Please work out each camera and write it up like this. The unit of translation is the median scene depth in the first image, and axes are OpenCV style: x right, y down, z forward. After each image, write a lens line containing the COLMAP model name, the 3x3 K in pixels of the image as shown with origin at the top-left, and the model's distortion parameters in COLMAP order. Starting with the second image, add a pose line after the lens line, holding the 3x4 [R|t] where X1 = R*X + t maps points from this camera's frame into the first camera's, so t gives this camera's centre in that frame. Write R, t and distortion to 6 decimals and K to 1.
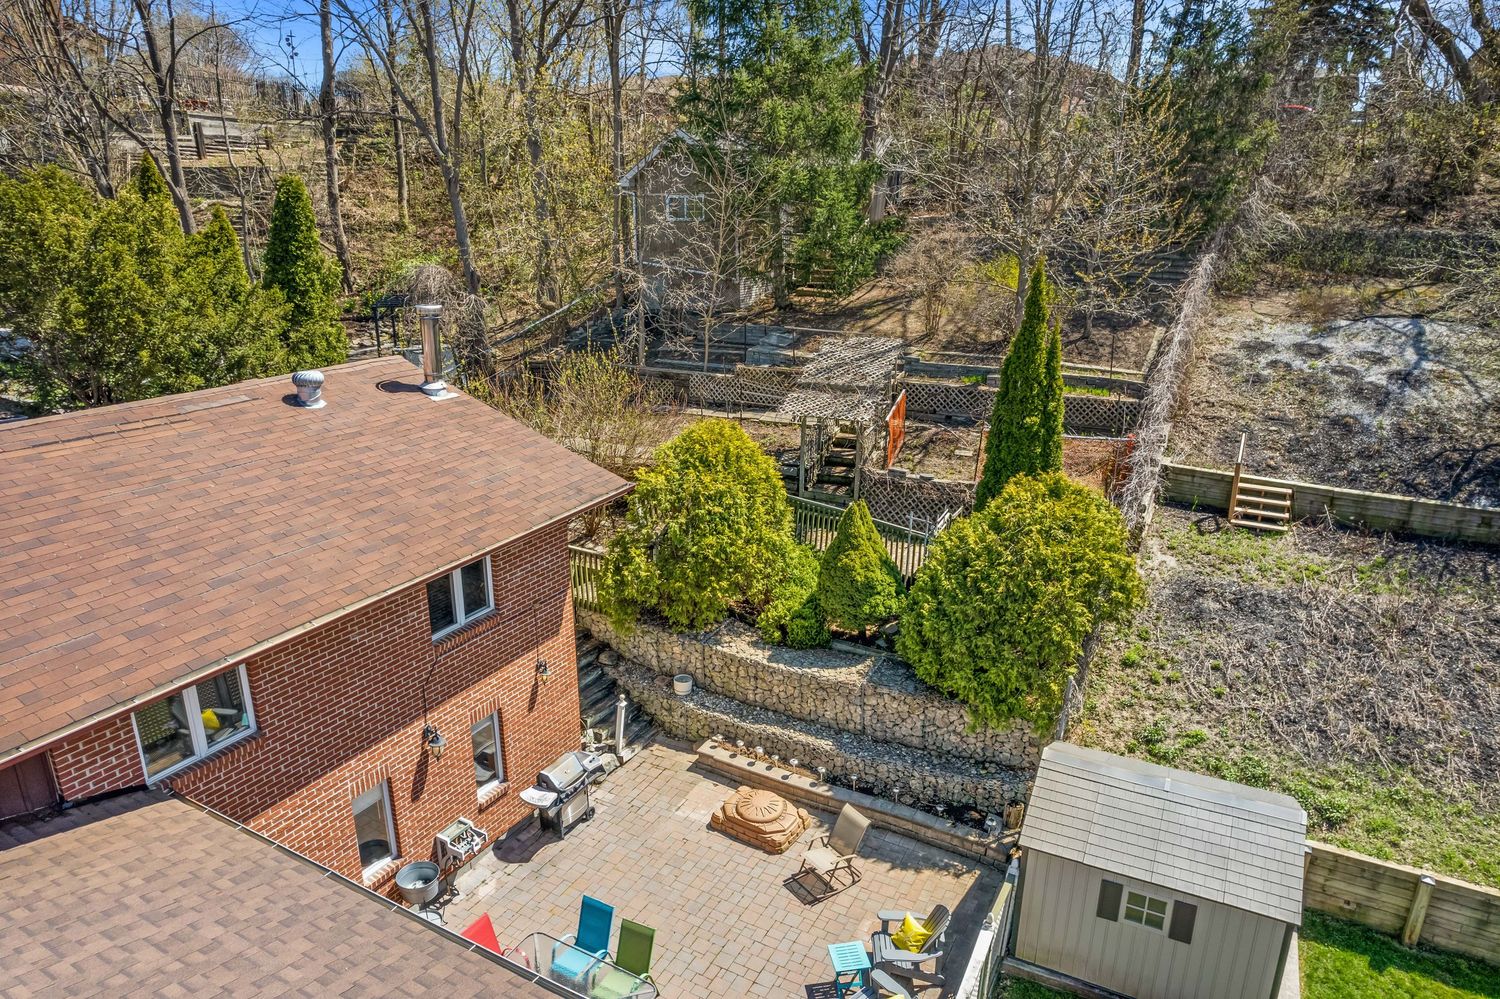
lens RADIAL K [[962.1, 0, 755.1], [0, 962.1, 496.4], [0, 0, 1]] dist [-0.073533, 0.062285]
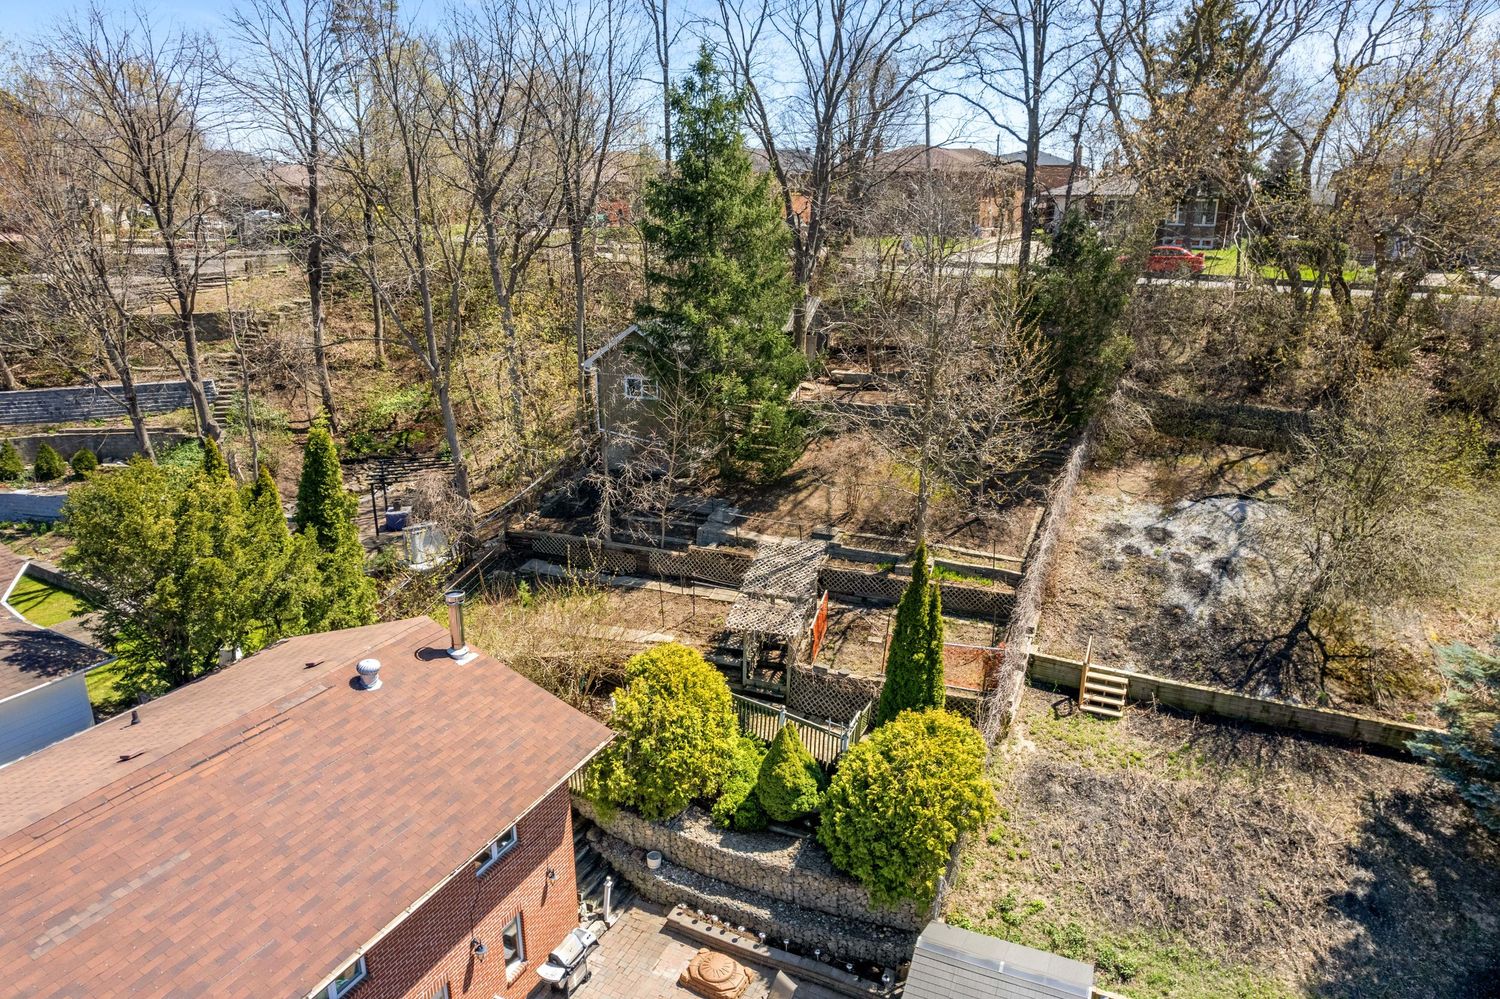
lens RADIAL K [[962.1, 0, 755.5], [0, 962.1, 497.4], [0, 0, 1]] dist [-0.073533, 0.062285]
pose [[0.998322, -0.015034, 0.055921, -0.003832], [0.015258, 0.999877, -0.003587, -0.277955], [-0.055860, 0.004434, 0.998429, -0.280670]]
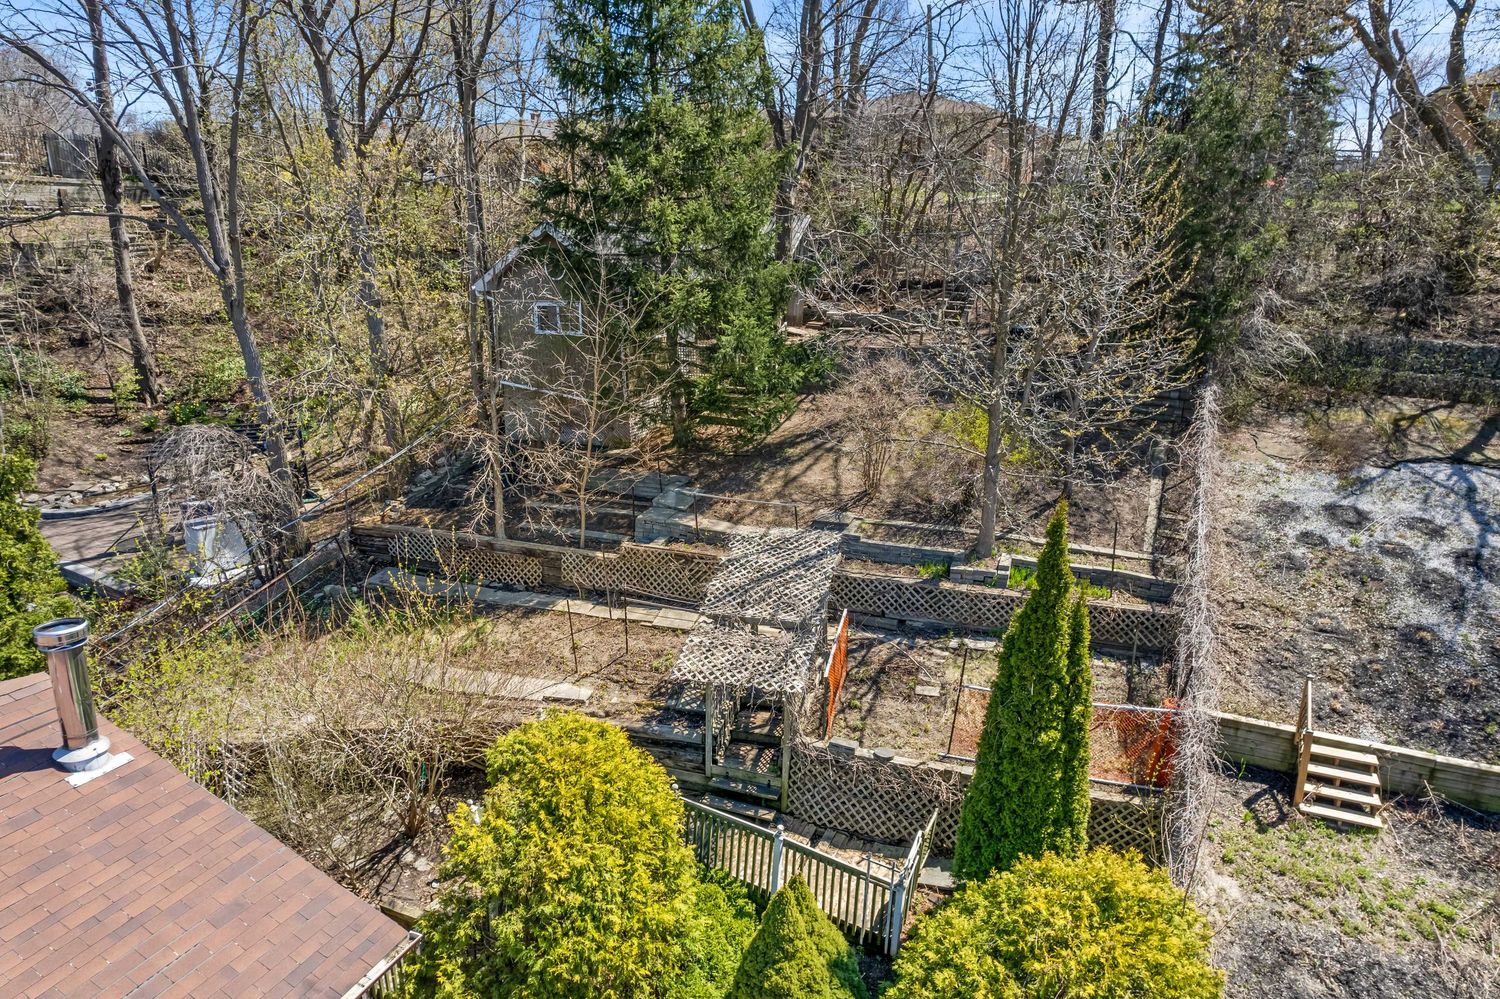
lens RADIAL K [[962.1, 0, 756.6], [0, 962.1, 500.7], [0, 0, 1]] dist [-0.073533, 0.062285]
pose [[0.995896, -0.024344, 0.087168, 0.031154], [0.026234, 0.999443, -0.020612, -0.220798], [-0.086618, 0.022814, 0.995980, 0.333572]]
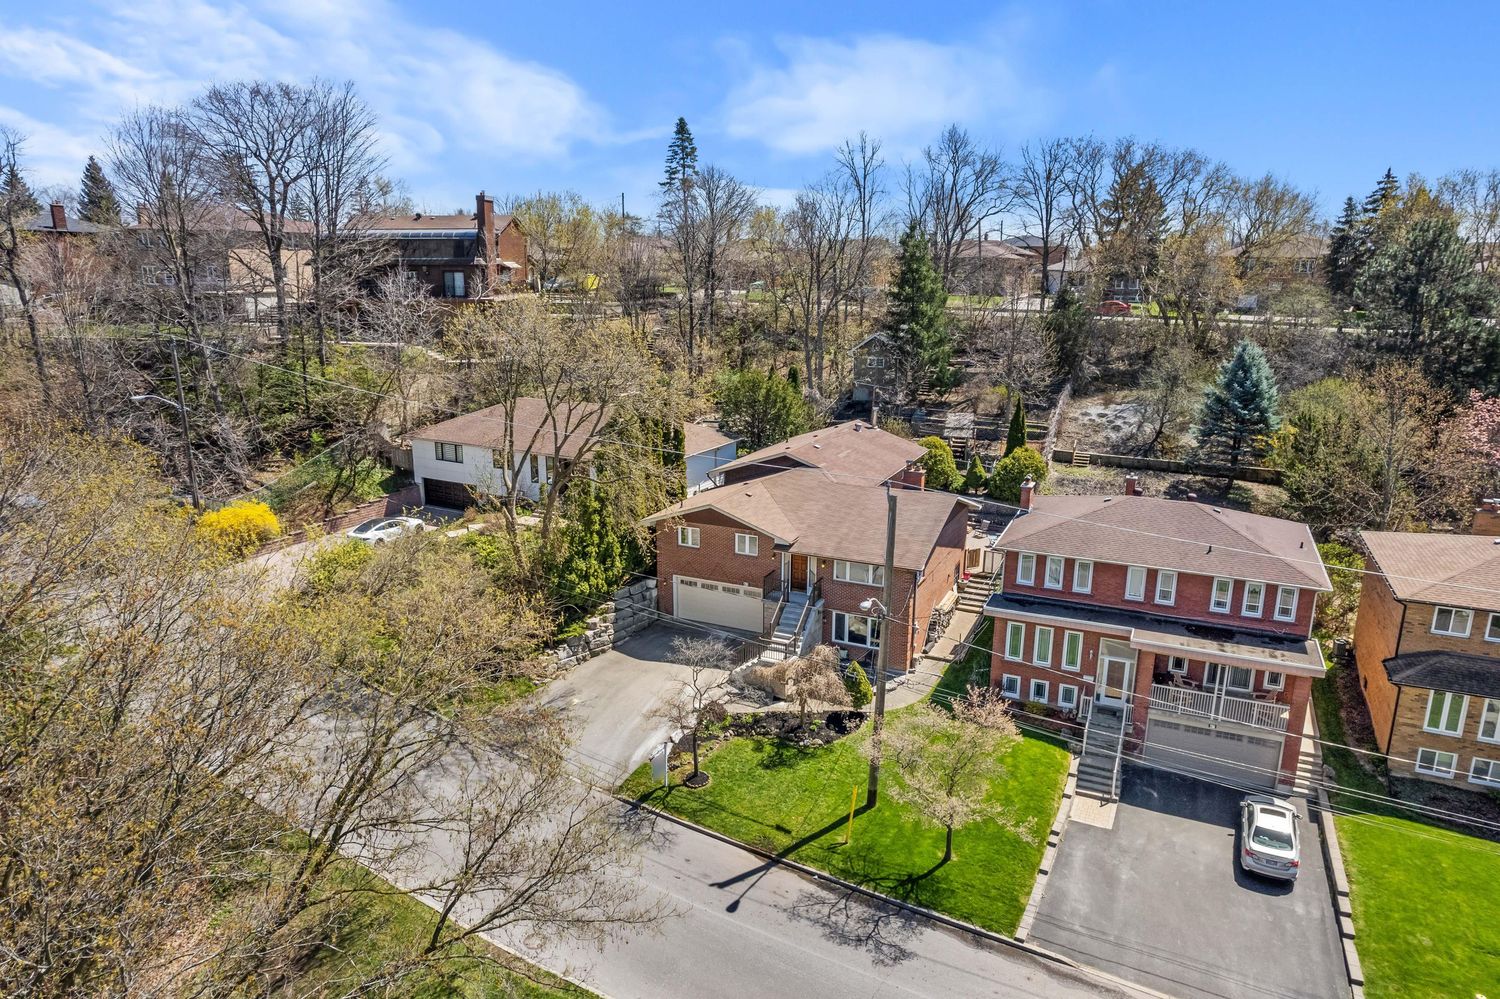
lens RADIAL K [[962.1, 0, 752.5], [0, 962.1, 503.1], [0, 0, 1]] dist [-0.073533, 0.062285]
pose [[0.997433, -0.015036, 0.070012, -1.015484], [0.019113, 0.998137, -0.057939, 0.382640], [-0.069010, 0.059128, 0.995862, -2.646361]]
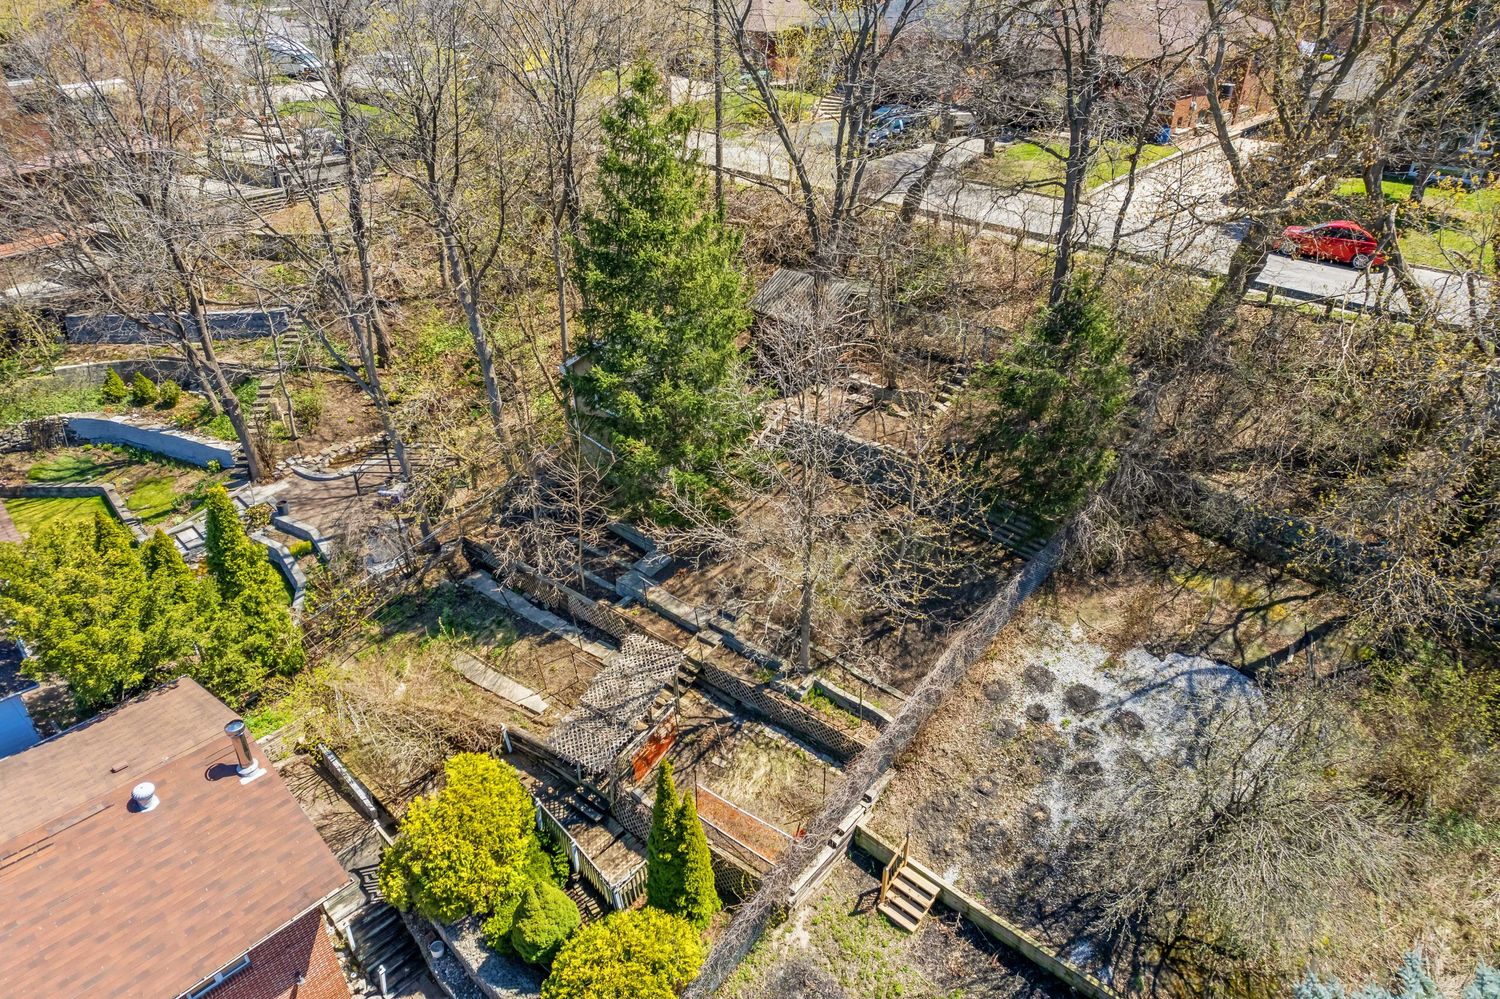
lens RADIAL K [[962.1, 0, 755.2], [0, 962.1, 498.2], [0, 0, 1]] dist [-0.073533, 0.062285]
pose [[0.970465, 0.128411, -0.204225, 0.569160], [-0.078879, 0.968933, 0.234409, -0.799436], [0.227981, -0.211377, 0.950444, -0.076959]]
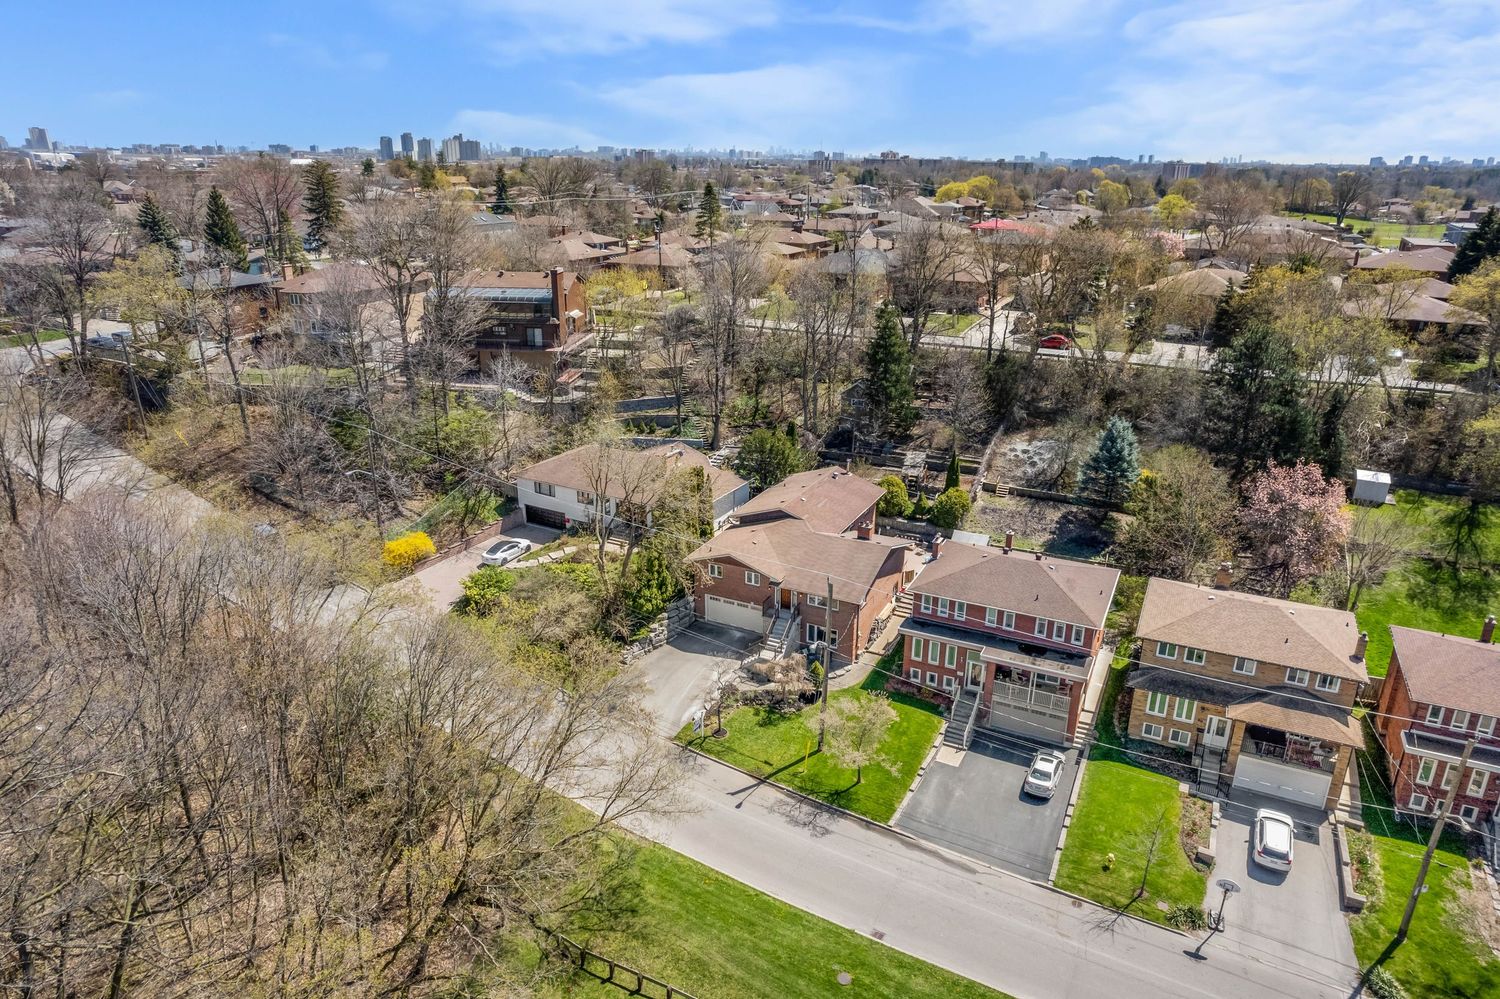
lens RADIAL K [[962.1, 0, 752.1], [0, 962.1, 510.6], [0, 0, 1]] dist [-0.073533, 0.062285]
pose [[0.999004, -0.013670, 0.042479, -1.020922], [0.011455, 0.998583, 0.051960, -0.171460], [-0.043129, -0.051422, 0.997745, -4.109403]]
